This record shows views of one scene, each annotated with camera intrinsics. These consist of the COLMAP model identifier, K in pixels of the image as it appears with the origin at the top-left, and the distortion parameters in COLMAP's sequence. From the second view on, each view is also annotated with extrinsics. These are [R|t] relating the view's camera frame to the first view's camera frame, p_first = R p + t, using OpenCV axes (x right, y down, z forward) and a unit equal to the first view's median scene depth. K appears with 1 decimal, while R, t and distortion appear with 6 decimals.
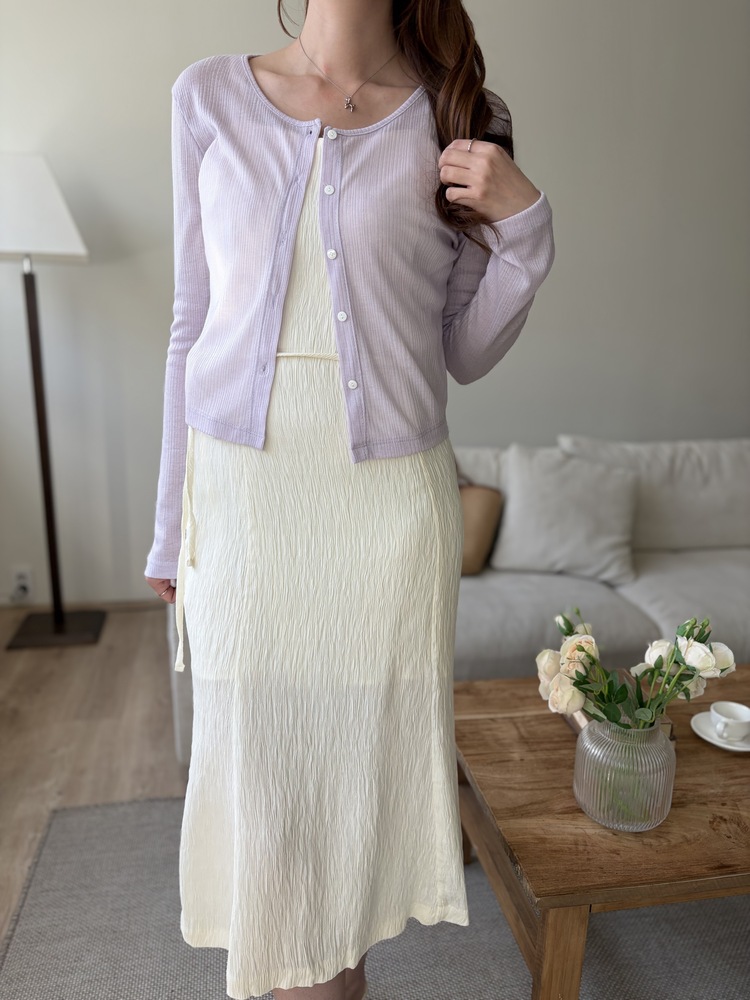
lens RADIAL K [[663.3, 0, 347.4], [0, 663.3, 496.5], [0, 0, 1]] dist [0.005635, 0.001894]
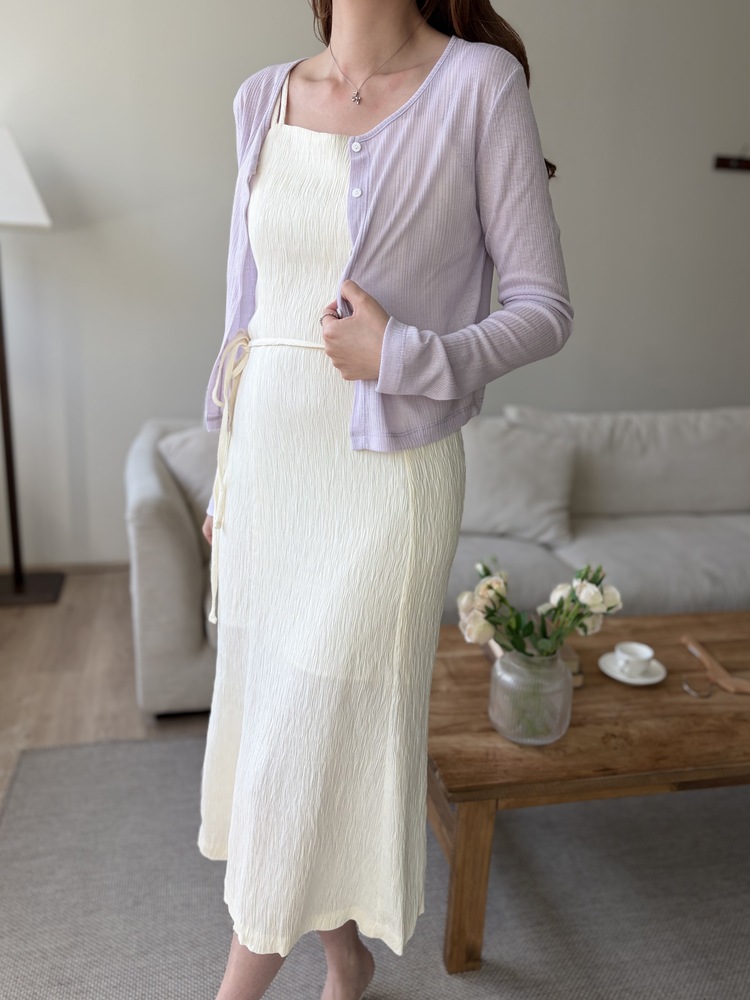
lens RADIAL K [[895.5, 0, 373.6], [0, 895.5, 497.1], [0, 0, 1]] dist [0.025097, -0.001196]
pose [[0.999033, 0.007382, 0.043343, 0.066200], [-0.008217, 0.999783, 0.019132, 0.035226], [-0.043192, -0.019469, 0.998877, -0.535835]]
